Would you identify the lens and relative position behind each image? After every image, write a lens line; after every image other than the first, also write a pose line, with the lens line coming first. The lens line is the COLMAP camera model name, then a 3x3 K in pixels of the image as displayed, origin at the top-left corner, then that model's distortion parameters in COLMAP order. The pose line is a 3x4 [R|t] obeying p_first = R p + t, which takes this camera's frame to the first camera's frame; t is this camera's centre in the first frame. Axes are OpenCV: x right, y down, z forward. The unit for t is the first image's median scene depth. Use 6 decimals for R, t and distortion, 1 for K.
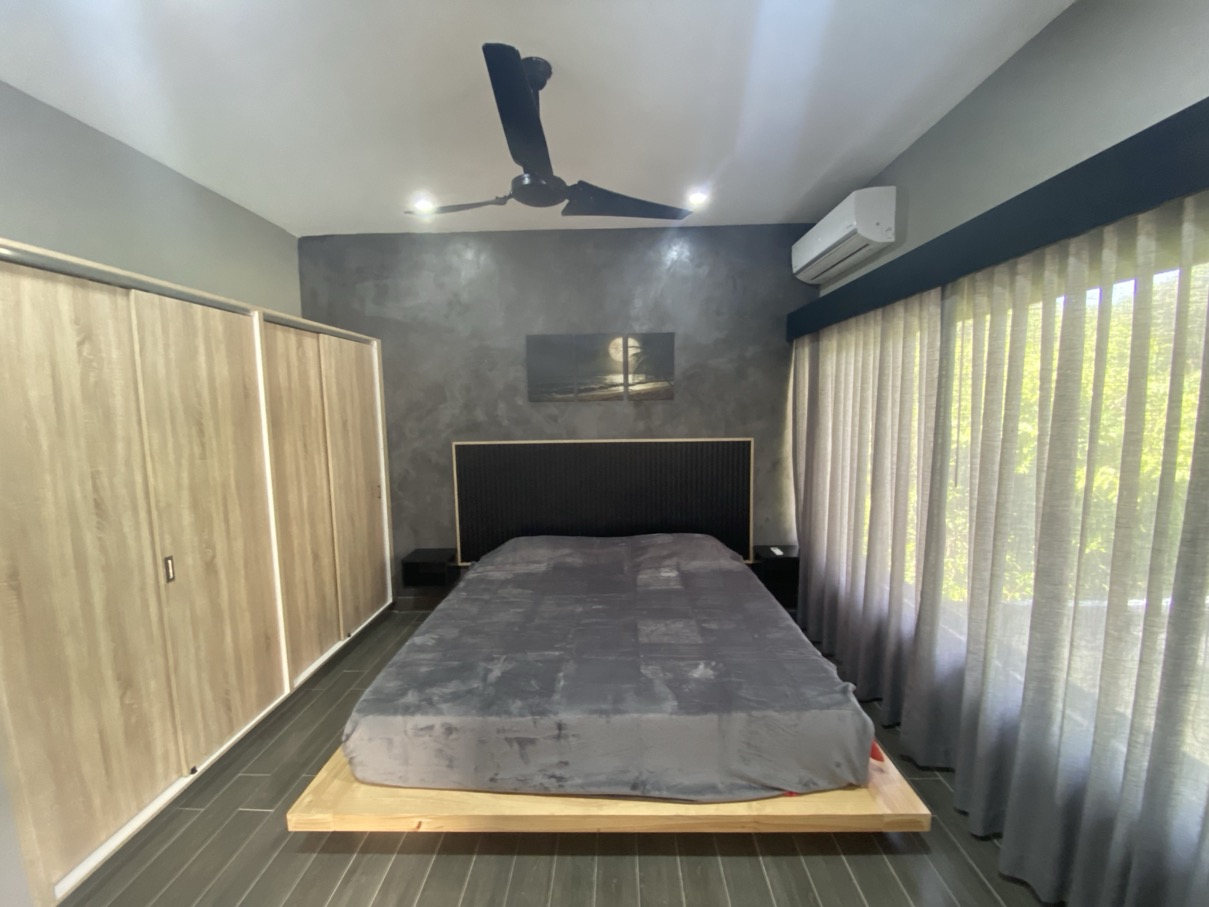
lens RADIAL K [[483.0, 0, 609.2], [0, 483.0, 454.3], [0, 0, 1]] dist [0.020417, -0.023260]
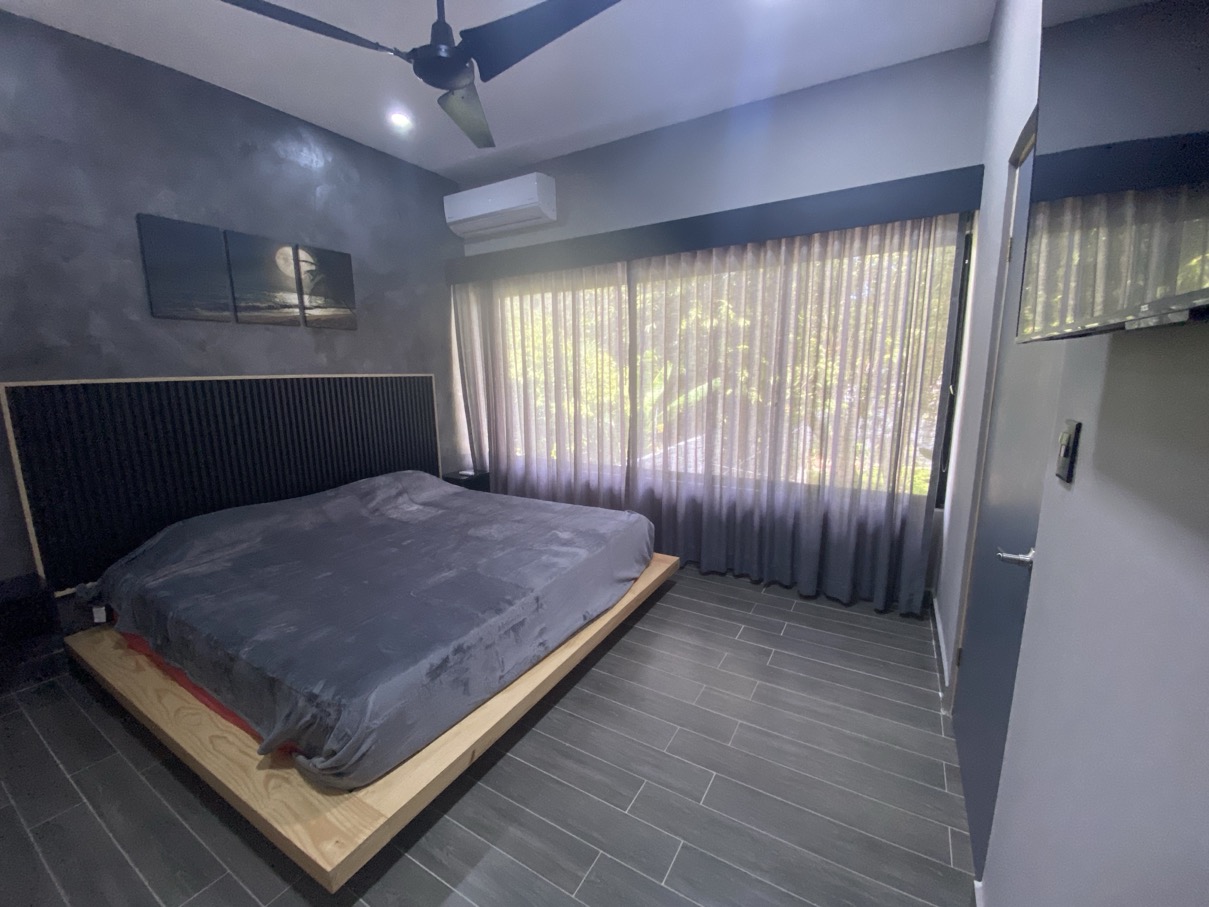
lens RADIAL K [[483.0, 0, 609.2], [0, 483.0, 454.3], [0, 0, 1]] dist [0.020417, -0.023260]
pose [[0.485830, -0.140789, 0.862640, -0.460574], [0.095150, 0.989596, 0.107922, 0.064161], [-0.868859, 0.029648, 0.494171, 0.148520]]
